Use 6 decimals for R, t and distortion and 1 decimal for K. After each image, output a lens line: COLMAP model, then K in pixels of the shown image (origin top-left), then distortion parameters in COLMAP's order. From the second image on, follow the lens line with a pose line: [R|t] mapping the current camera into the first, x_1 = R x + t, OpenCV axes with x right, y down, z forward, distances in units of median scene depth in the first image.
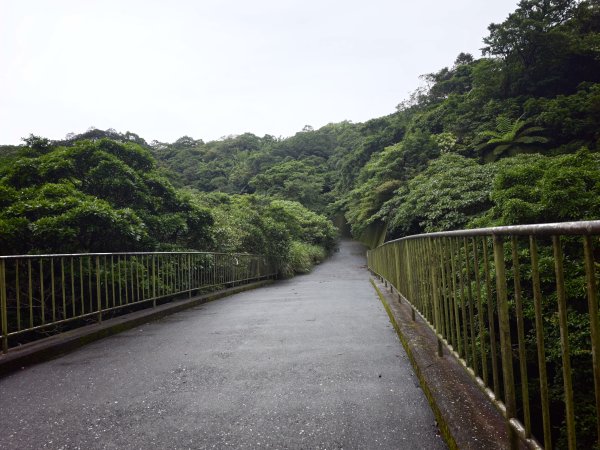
lens RADIAL K [[405.2, 0, 300.9], [0, 405.2, 227.6], [0, 0, 1]] dist [0.019978, -0.022275]
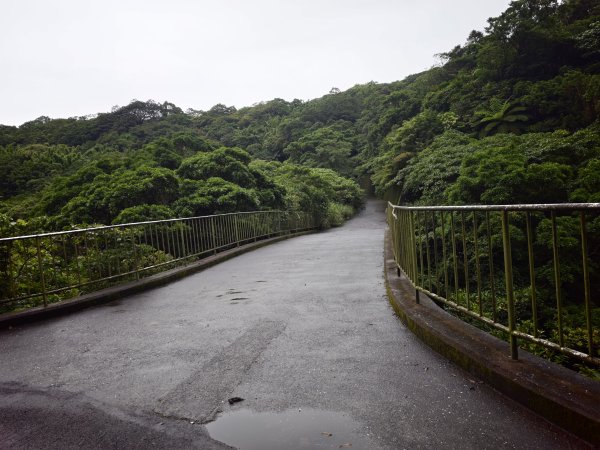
lens RADIAL K [[405.2, 0, 301.0], [0, 405.2, 224.4], [0, 0, 1]] dist [0.019978, -0.022275]
pose [[0.997323, -0.020470, -0.070199, -0.015806], [0.026810, 0.995527, 0.090593, -0.013928], [0.068030, -0.092233, 0.993411, -0.267173]]
